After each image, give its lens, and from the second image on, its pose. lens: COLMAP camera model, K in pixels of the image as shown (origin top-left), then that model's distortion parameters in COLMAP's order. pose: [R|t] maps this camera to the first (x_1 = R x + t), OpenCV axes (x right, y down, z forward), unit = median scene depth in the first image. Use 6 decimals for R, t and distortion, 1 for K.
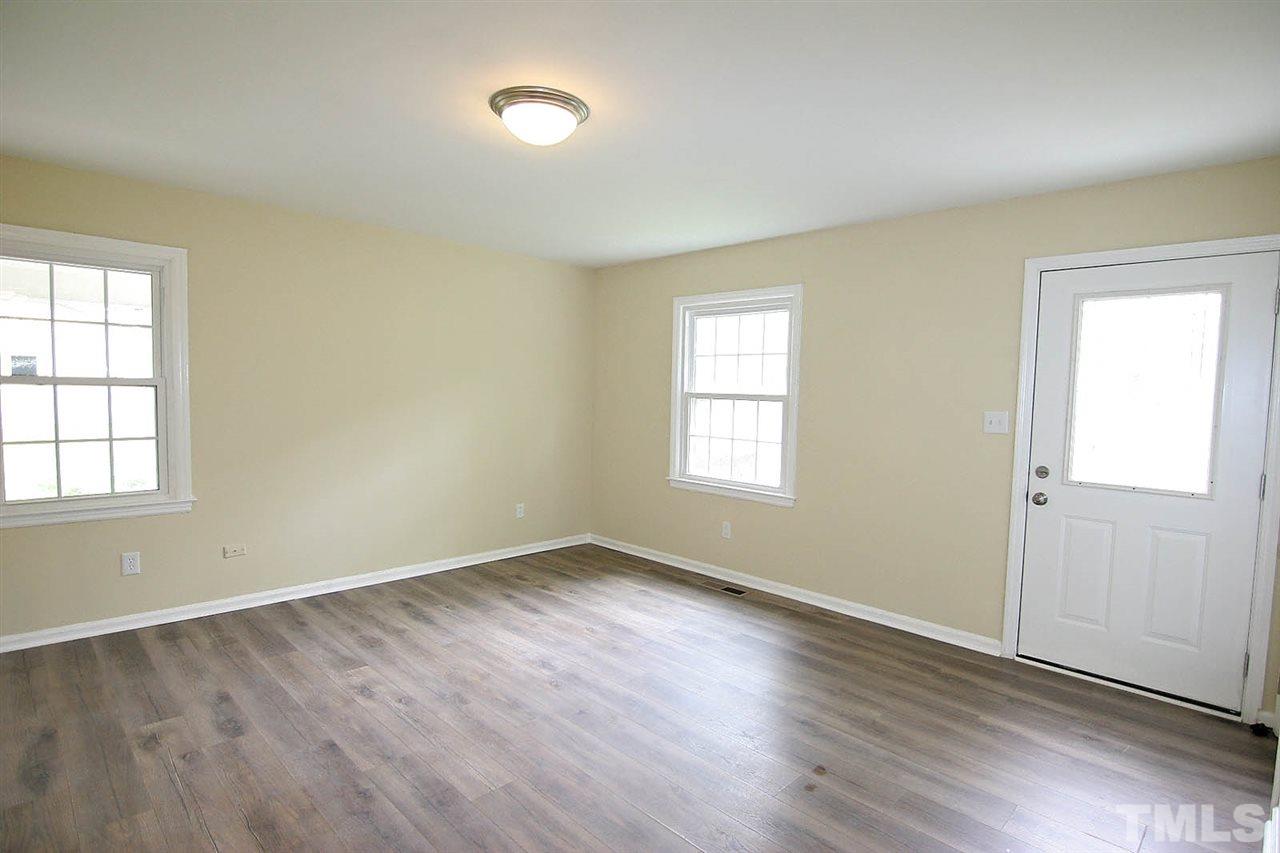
lens RADIAL K [[649.2, 0, 651.4], [0, 649.2, 426.9], [0, 0, 1]] dist [-0.009877, -0.008826]
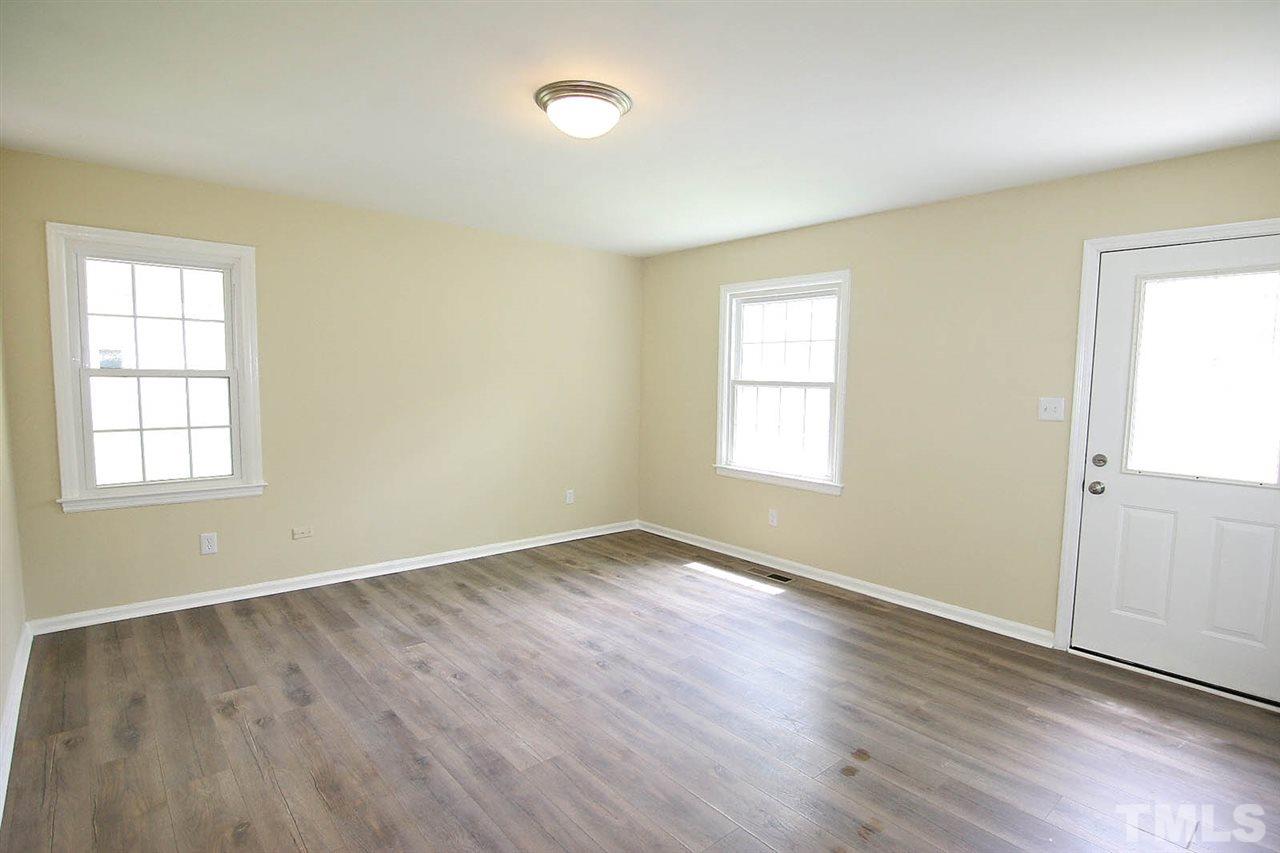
lens RADIAL K [[649.2, 0, 655.1], [0, 649.2, 428.8], [0, 0, 1]] dist [-0.009877, -0.008826]
pose [[0.997256, -0.000935, -0.074027, 0.011772], [0.002496, 0.999776, 0.020994, 0.000709], [0.073991, -0.021121, 0.997035, -0.013695]]
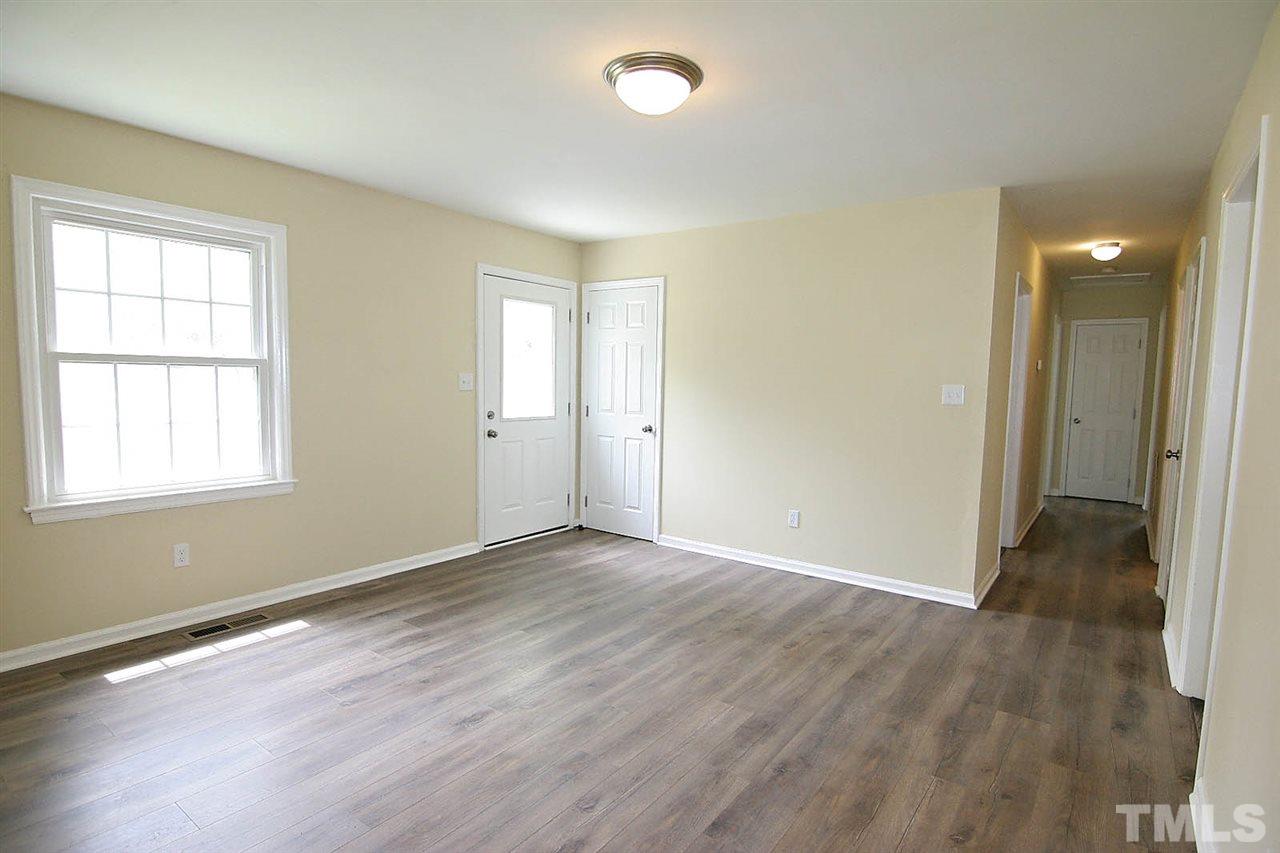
lens RADIAL K [[649.2, 0, 645.1], [0, 649.2, 424.4], [0, 0, 1]] dist [-0.009877, -0.008826]
pose [[-0.138379, -0.098359, 0.985483, -0.904628], [0.031516, 0.994115, 0.103646, -0.050615], [-0.989878, 0.045401, -0.134465, 0.880385]]
